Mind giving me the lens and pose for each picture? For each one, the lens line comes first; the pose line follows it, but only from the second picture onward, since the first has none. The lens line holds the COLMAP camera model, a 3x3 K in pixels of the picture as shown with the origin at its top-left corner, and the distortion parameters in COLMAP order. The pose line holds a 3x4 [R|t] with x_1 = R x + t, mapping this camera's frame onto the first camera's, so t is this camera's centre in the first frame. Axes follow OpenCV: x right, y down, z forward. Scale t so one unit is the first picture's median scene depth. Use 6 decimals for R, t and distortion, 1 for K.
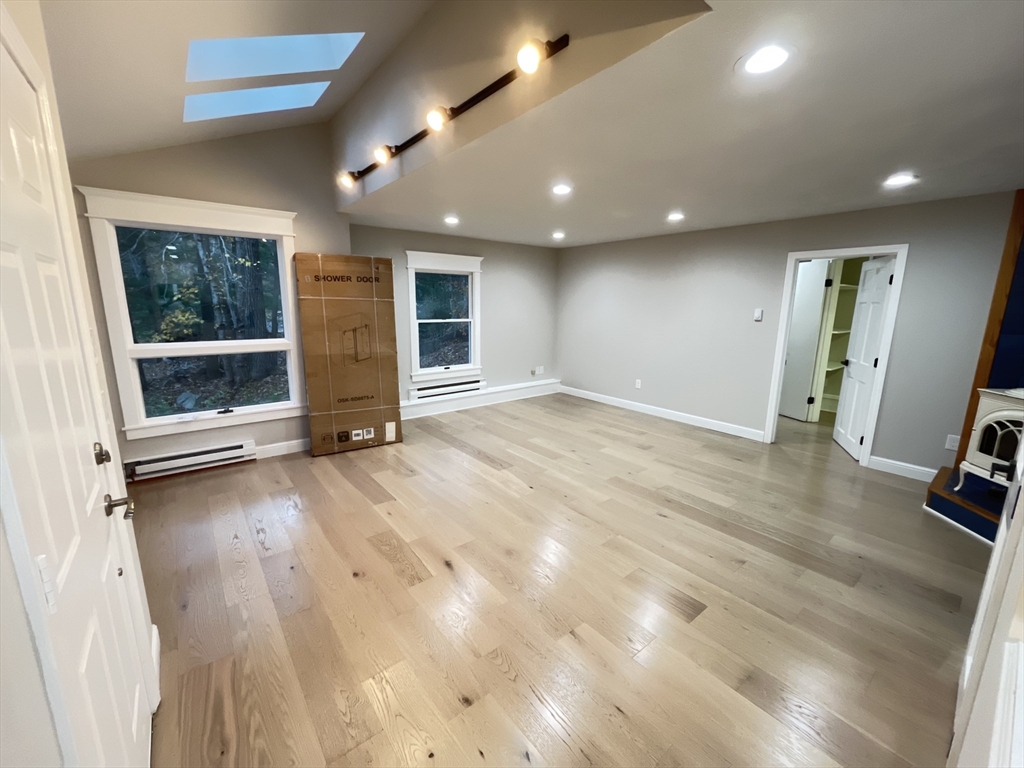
lens RADIAL K [[415.0, 0, 510.0], [0, 415.0, 384.1], [0, 0, 1]] dist [-0.001044, -0.000040]
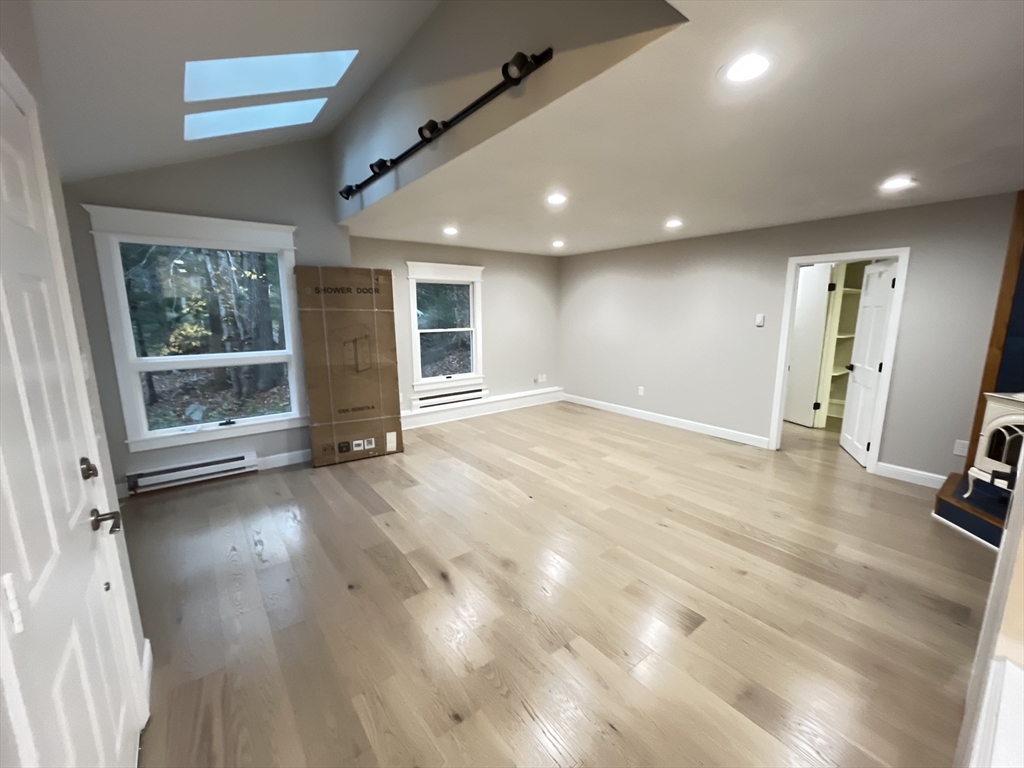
lens RADIAL K [[415.0, 0, 510.0], [0, 415.0, 384.1], [0, 0, 1]] dist [-0.001044, -0.000040]
pose [[0.999807, -0.011030, -0.016234, 0.018892], [0.010717, 0.999757, -0.019243, -0.002302], [0.016442, 0.019065, 0.999683, 0.001757]]
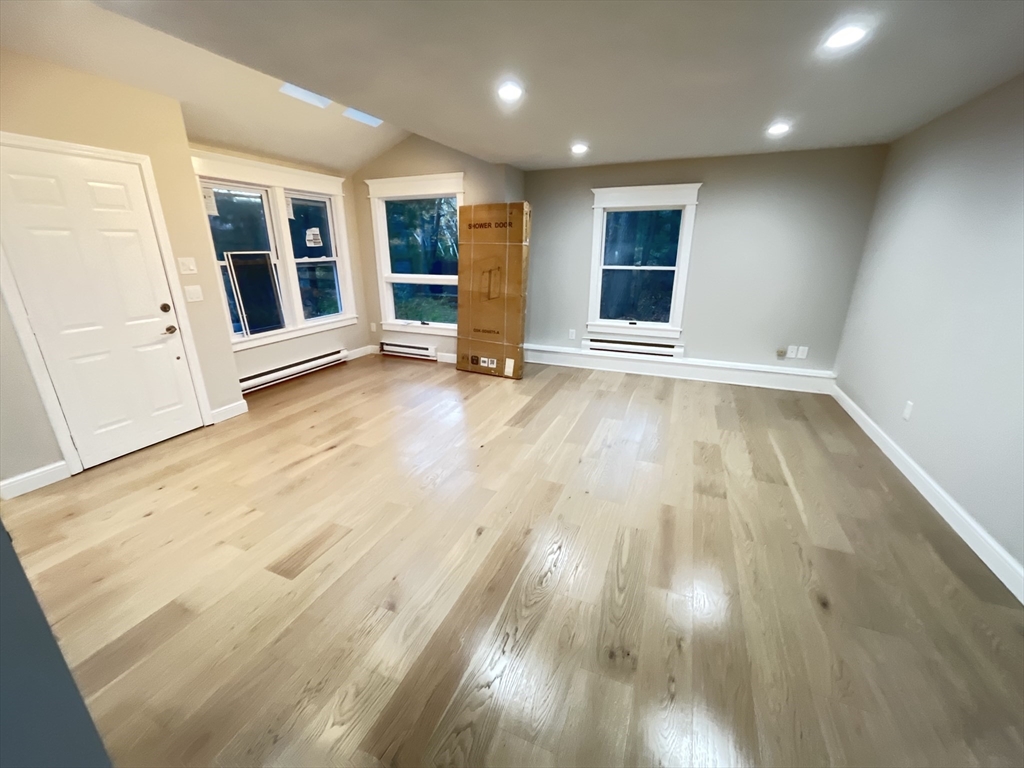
lens RADIAL K [[415.0, 0, 510.0], [0, 415.0, 384.1], [0, 0, 1]] dist [-0.001044, -0.000040]
pose [[0.480819, 0.265519, -0.835651, 0.772534], [-0.165105, 0.963416, 0.211116, -0.090314], [0.861135, 0.036461, 0.507067, 0.528894]]
